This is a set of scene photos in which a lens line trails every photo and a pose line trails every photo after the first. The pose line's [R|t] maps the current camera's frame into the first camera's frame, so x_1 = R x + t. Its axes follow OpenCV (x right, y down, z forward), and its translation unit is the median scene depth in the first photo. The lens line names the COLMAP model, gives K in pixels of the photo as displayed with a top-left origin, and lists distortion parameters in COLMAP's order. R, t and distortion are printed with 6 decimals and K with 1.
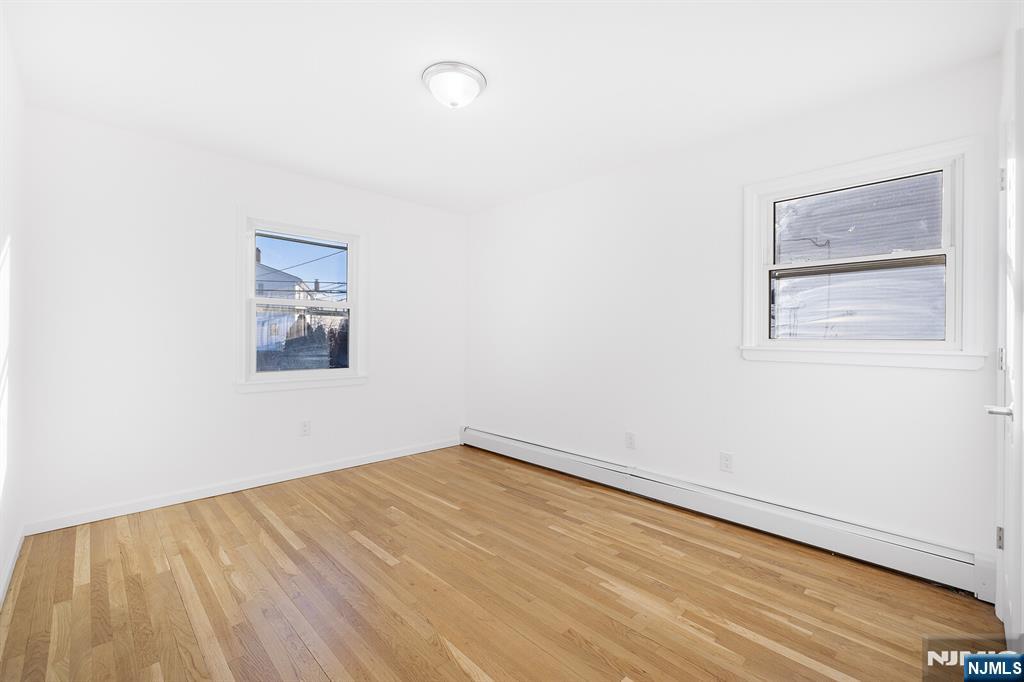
lens RADIAL K [[436.3, 0, 512.8], [0, 436.3, 335.8], [0, 0, 1]] dist [-0.000501, -0.000036]
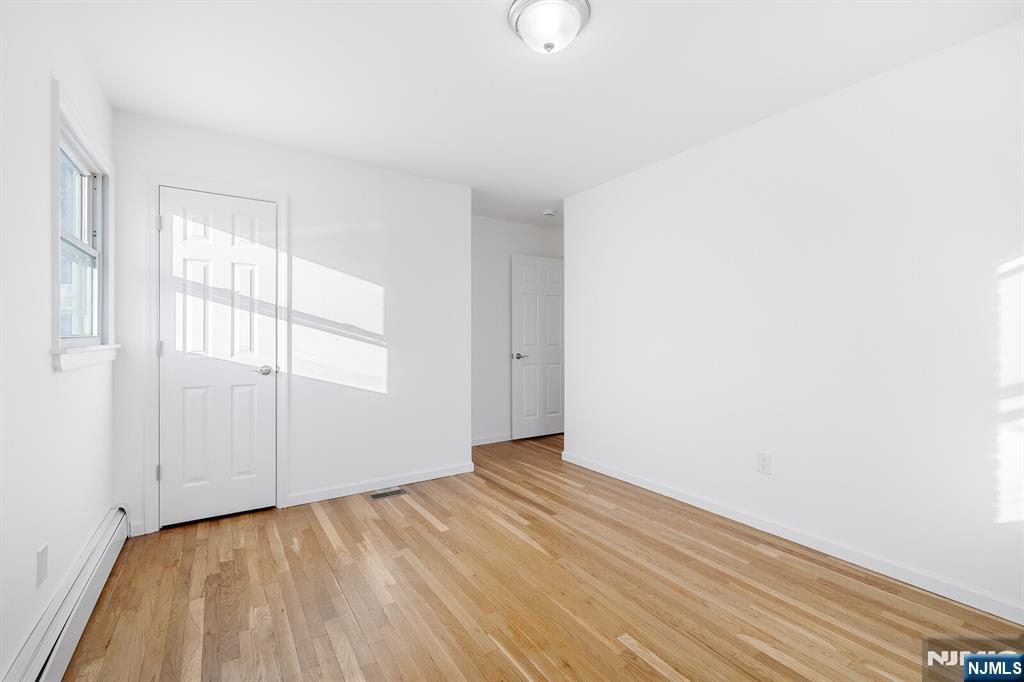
lens RADIAL K [[436.3, 0, 512.8], [0, 436.3, 335.8], [0, 0, 1]] dist [-0.000501, -0.000036]
pose [[-0.983633, -0.011930, 0.179786, -0.232677], [-0.011469, 0.999928, 0.003607, 0.001713], [-0.179816, 0.001486, -0.983699, 1.950277]]
